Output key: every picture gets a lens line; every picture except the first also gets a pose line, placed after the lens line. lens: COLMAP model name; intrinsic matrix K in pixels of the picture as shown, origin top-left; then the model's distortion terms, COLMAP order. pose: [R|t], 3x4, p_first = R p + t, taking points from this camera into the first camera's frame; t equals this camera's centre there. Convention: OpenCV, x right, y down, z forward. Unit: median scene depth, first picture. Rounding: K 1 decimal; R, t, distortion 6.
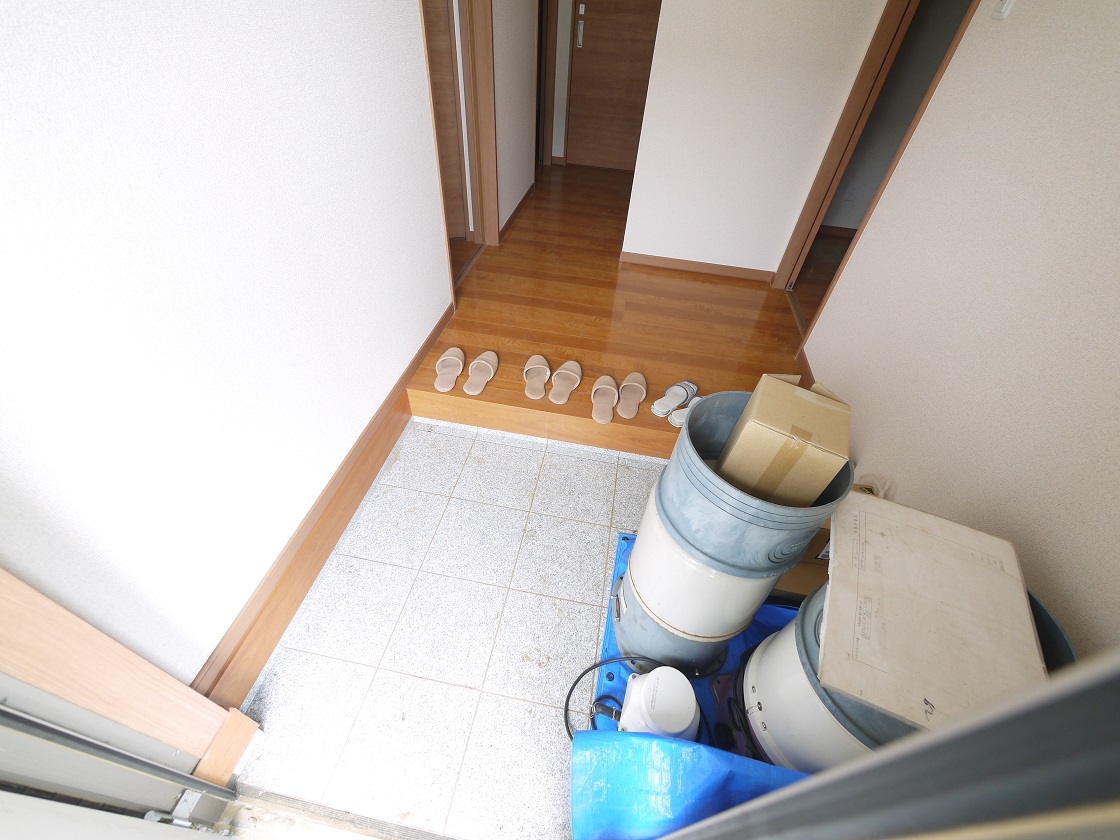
lens RADIAL K [[463.3, 0, 560.0], [0, 463.3, 420.0], [0, 0, 1]] dist [-0.004168, -0.000391]
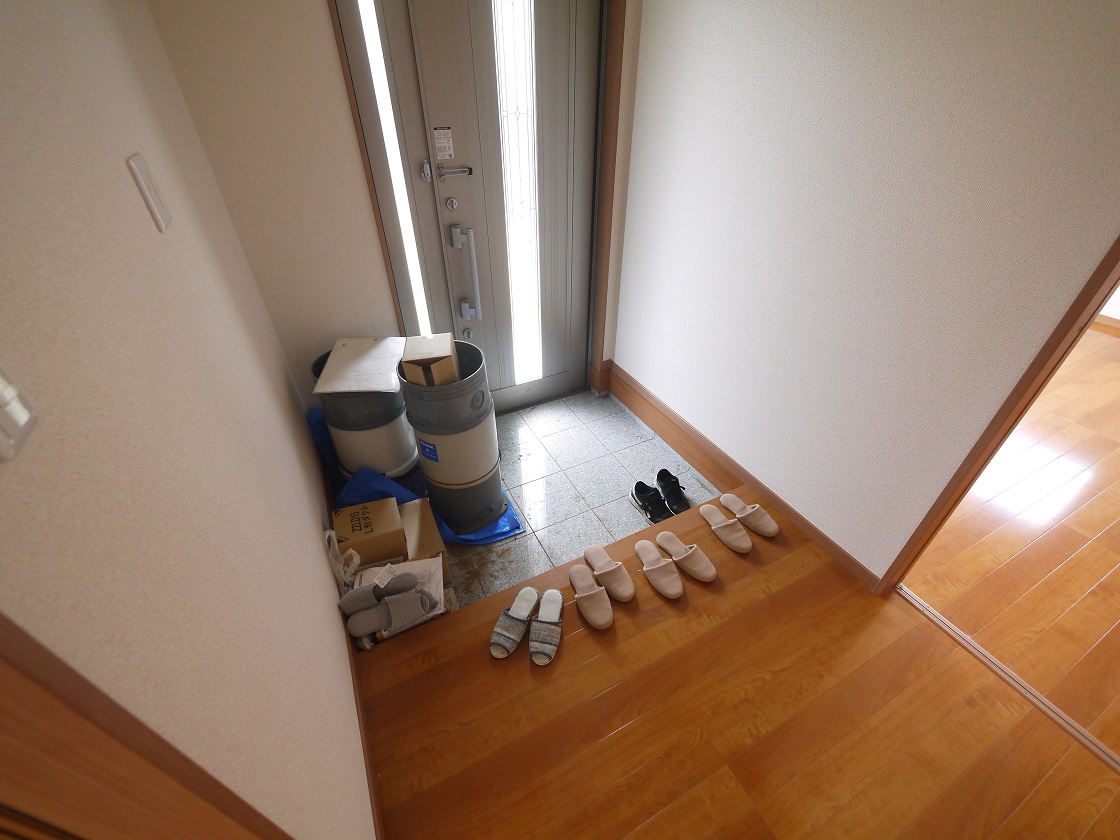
lens RADIAL K [[463.3, 0, 560.0], [0, 463.3, 420.0], [0, 0, 1]] dist [-0.004168, -0.000391]
pose [[-0.794779, 0.309419, -0.522098, 0.506251], [-0.457986, 0.258684, 0.850489, -0.778576], [0.398216, 0.915064, -0.063887, 0.691871]]
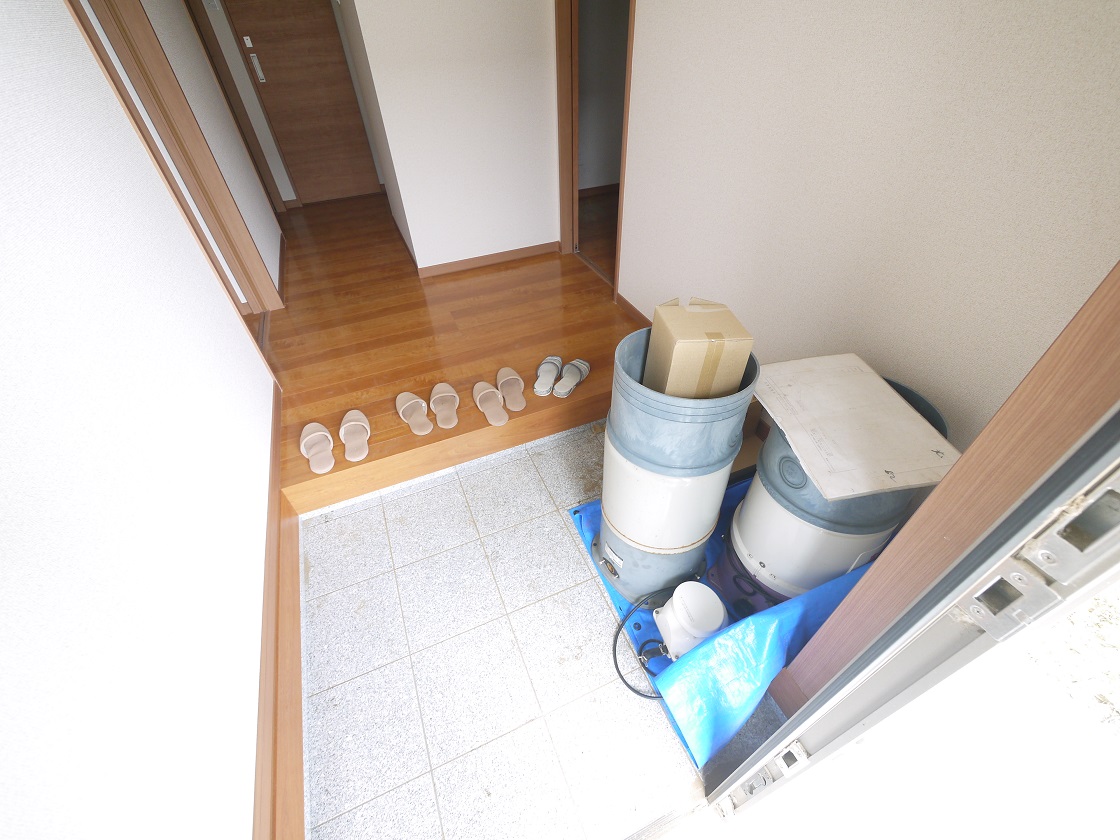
lens RADIAL K [[463.3, 0, 560.0], [0, 463.3, 420.0], [0, 0, 1]] dist [-0.004168, -0.000391]
pose [[0.832184, -0.432590, 0.346895, -0.131572], [0.438146, 0.896420, 0.066776, -0.012652], [-0.339850, 0.096421, 0.935524, 0.012027]]
